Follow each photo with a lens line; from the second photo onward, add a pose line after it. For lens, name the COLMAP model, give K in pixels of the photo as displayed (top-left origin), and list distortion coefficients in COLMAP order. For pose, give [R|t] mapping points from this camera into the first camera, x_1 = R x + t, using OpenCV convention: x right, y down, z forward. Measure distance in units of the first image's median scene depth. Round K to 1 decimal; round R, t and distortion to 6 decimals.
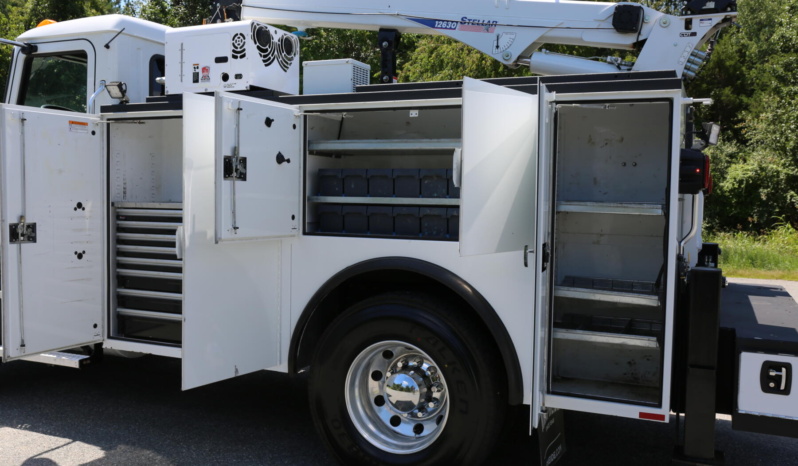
lens RADIAL K [[732.2, 0, 400.4], [0, 732.2, 237.5], [0, 0, 1]] dist [-0.058391, 0.118134]
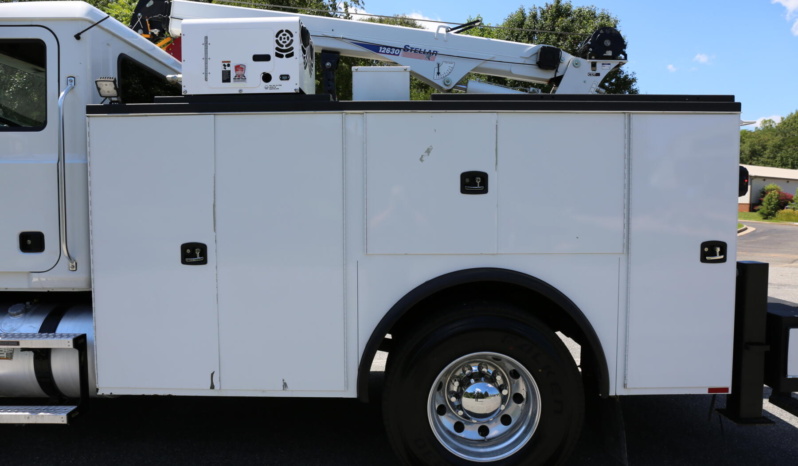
lens RADIAL K [[544.3, 0, 399.0], [0, 544.3, 233.0], [0, 0, 1]] dist [-0.090662, 0.064468]
pose [[0.917079, -0.041135, 0.396578, -0.301497], [0.040481, 0.999130, 0.010023, -0.024830], [-0.396646, 0.006862, 0.917946, 0.277327]]
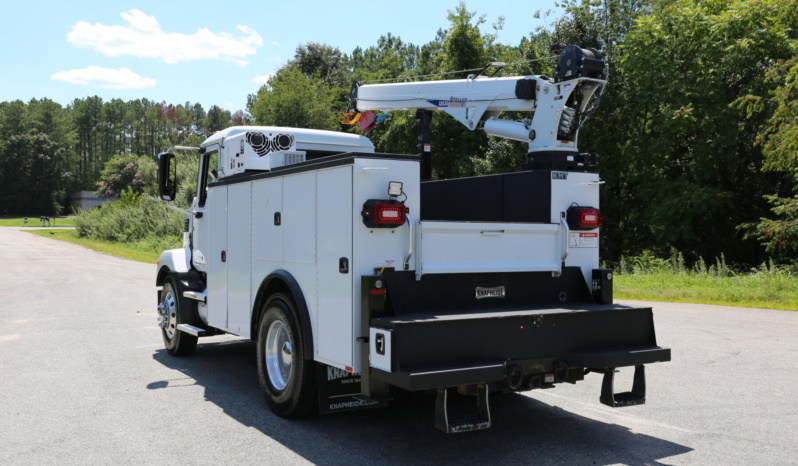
lens RADIAL K [[780.8, 0, 399.0], [0, 780.8, 233.0], [0, 0, 1]] dist [-0.012420, -0.000785]
pose [[0.814515, -0.016818, -0.579899, 0.942416], [-0.019027, 0.998268, -0.055676, 0.028830], [0.579831, 0.056383, 0.812784, -0.221096]]
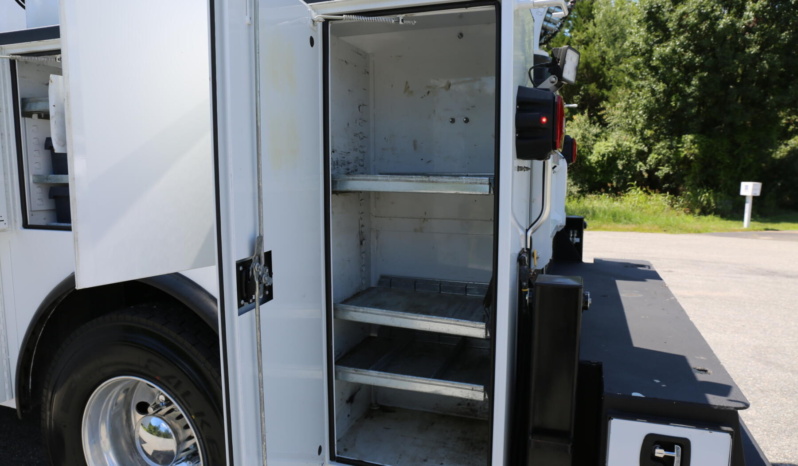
lens RADIAL K [[544.3, 0, 399.0], [0, 544.3, 233.0], [0, 0, 1]] dist [-0.090662, 0.064468]
pose [[0.996884, -0.025332, 0.074708, 0.163799], [0.020890, 0.998000, 0.059659, -0.017767], [-0.076070, -0.057913, 0.995419, 0.360895]]
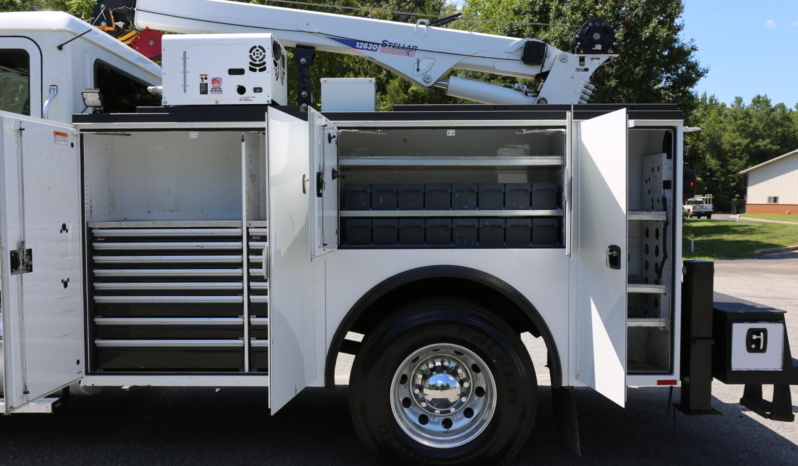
lens RADIAL K [[702.7, 0, 402.1], [0, 702.7, 234.7], [0, 0, 1]] dist [-0.032488, 0.007135]
pose [[0.918028, -0.036474, 0.394834, -0.349797], [0.041238, 0.999143, -0.003583, -0.013084], [-0.394364, 0.019571, 0.918746, 0.053701]]
